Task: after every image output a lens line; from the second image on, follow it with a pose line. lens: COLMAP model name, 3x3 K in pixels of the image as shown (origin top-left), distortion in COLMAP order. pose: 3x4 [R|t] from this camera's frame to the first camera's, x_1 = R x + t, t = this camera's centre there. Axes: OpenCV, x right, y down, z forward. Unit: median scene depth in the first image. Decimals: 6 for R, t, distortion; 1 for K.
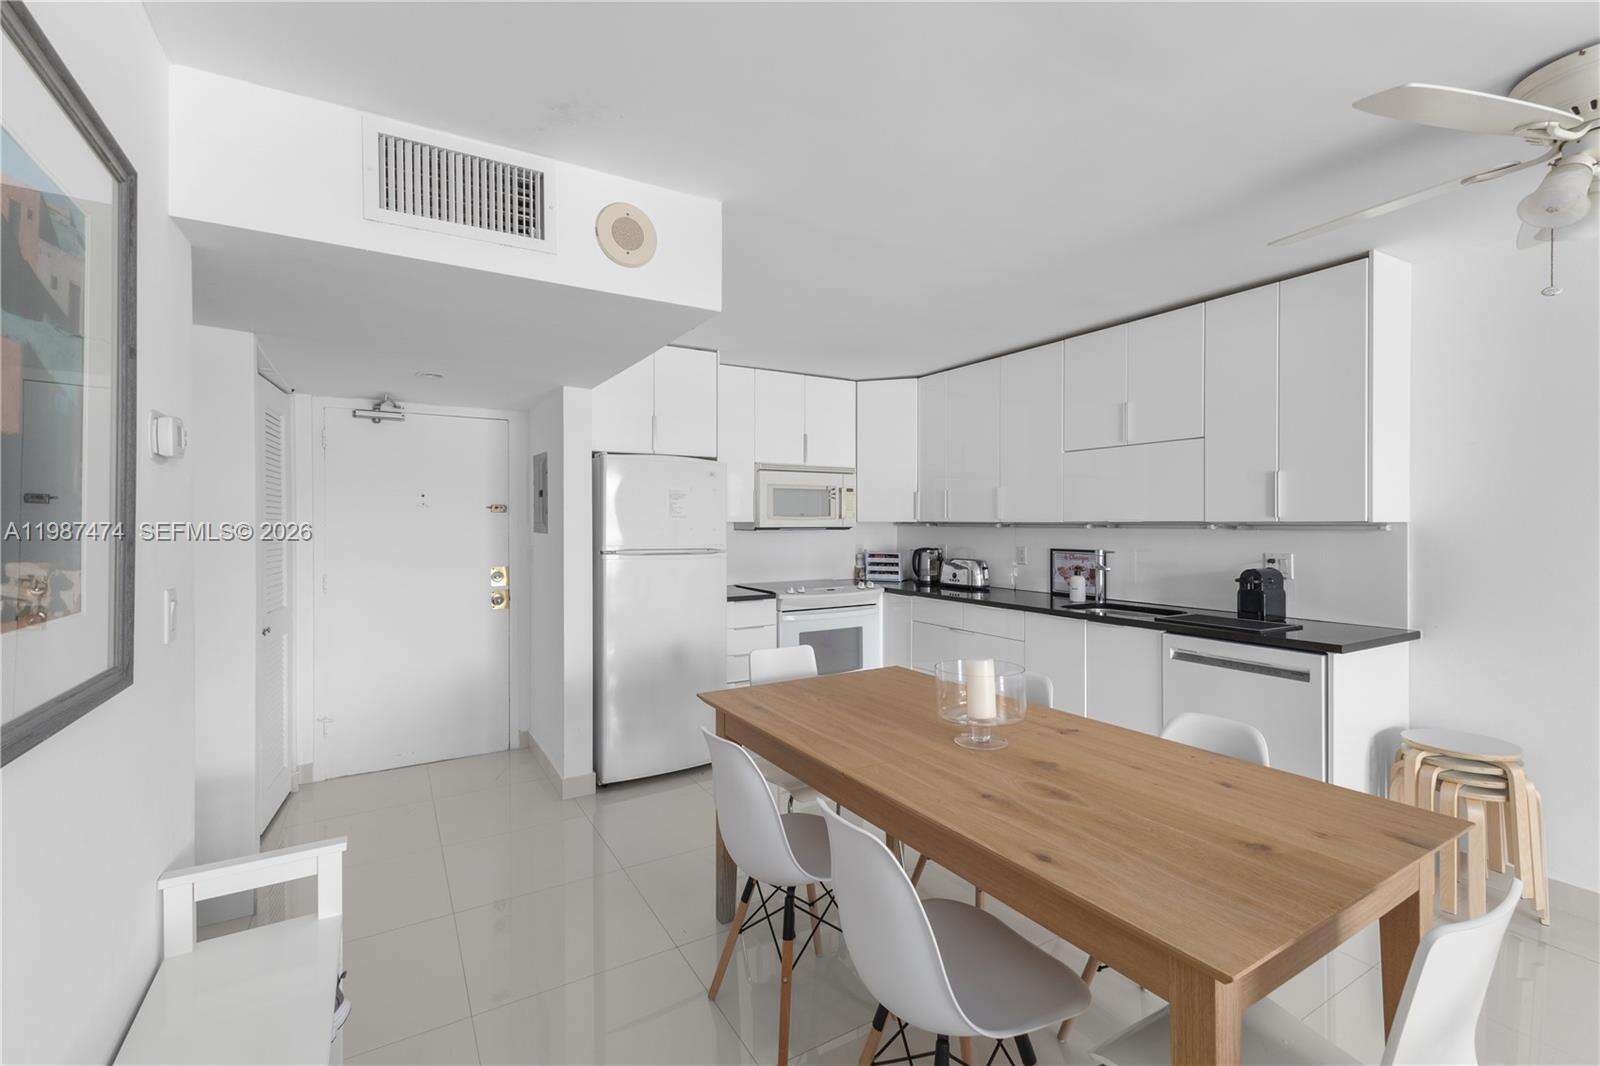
lens RADIAL K [[697.7, 0, 814.4], [0, 697.7, 525.2], [0, 0, 1]] dist [0.016099, -0.003750]
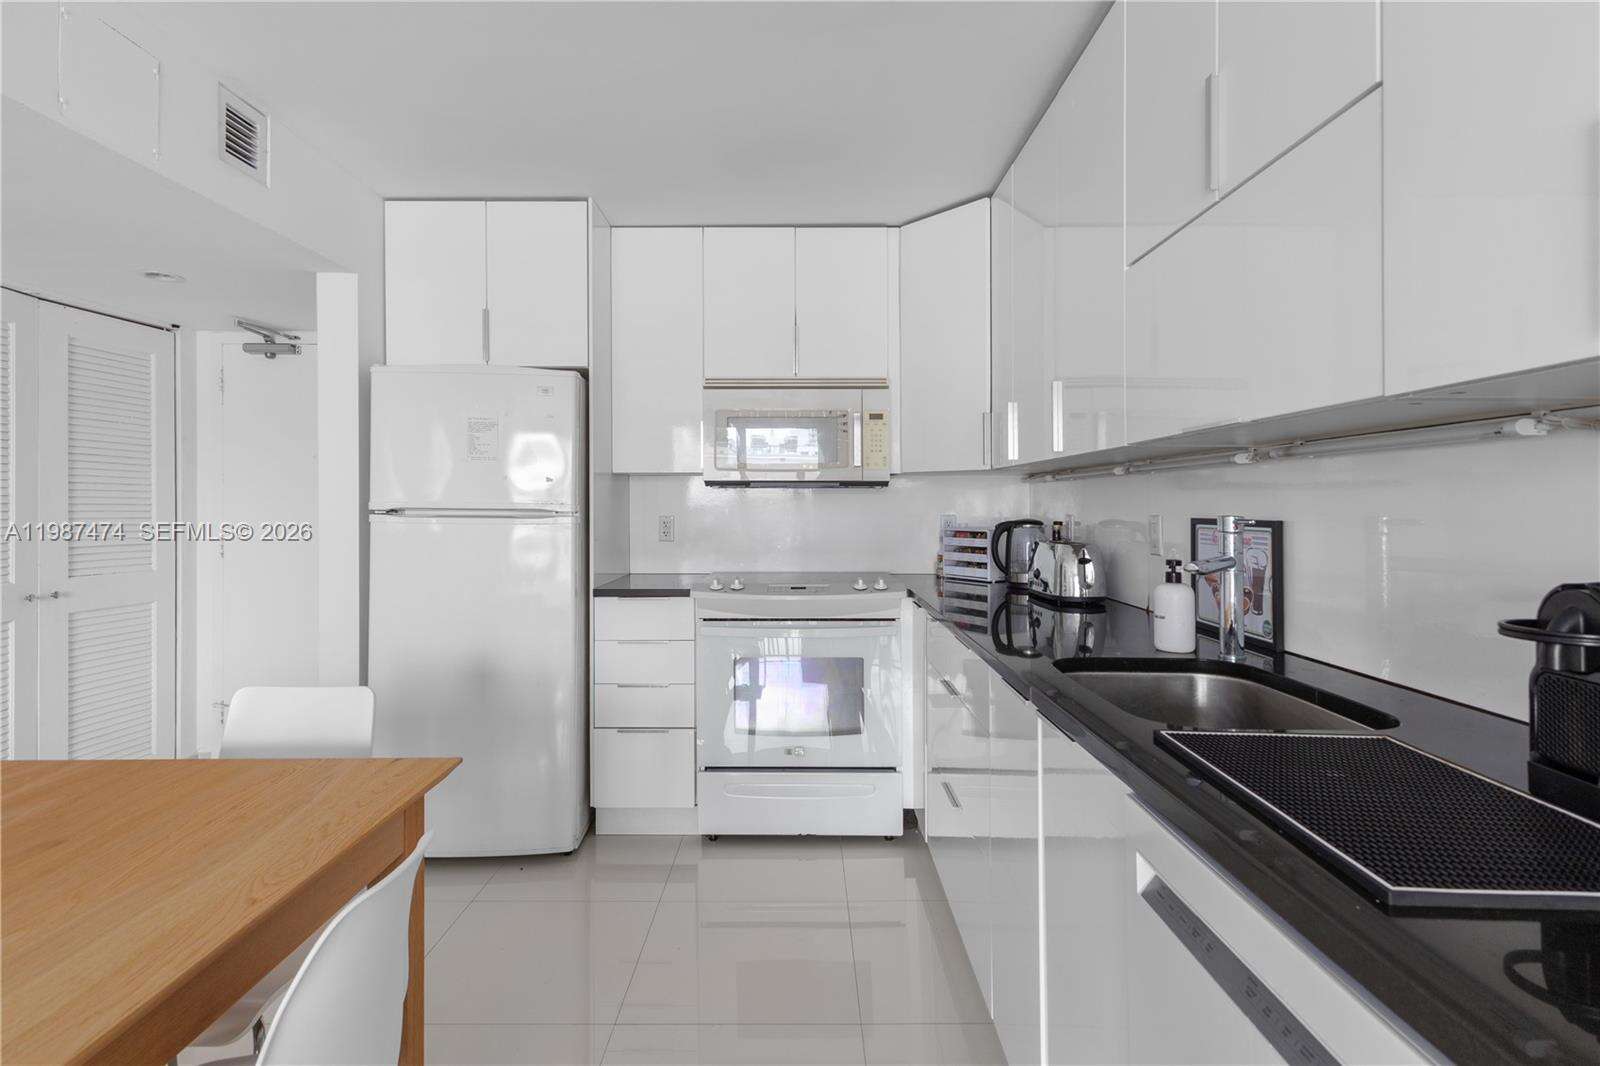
lens RADIAL K [[800.0, 0, 797.9], [0, 800.0, 494.2], [0, 0, 1]] dist [0.017151, -0.001343]
pose [[0.854496, -0.005567, -0.519429, 0.388242], [-0.004126, 0.999838, -0.017503, 0.028768], [0.519442, 0.017099, 0.854335, 0.470108]]
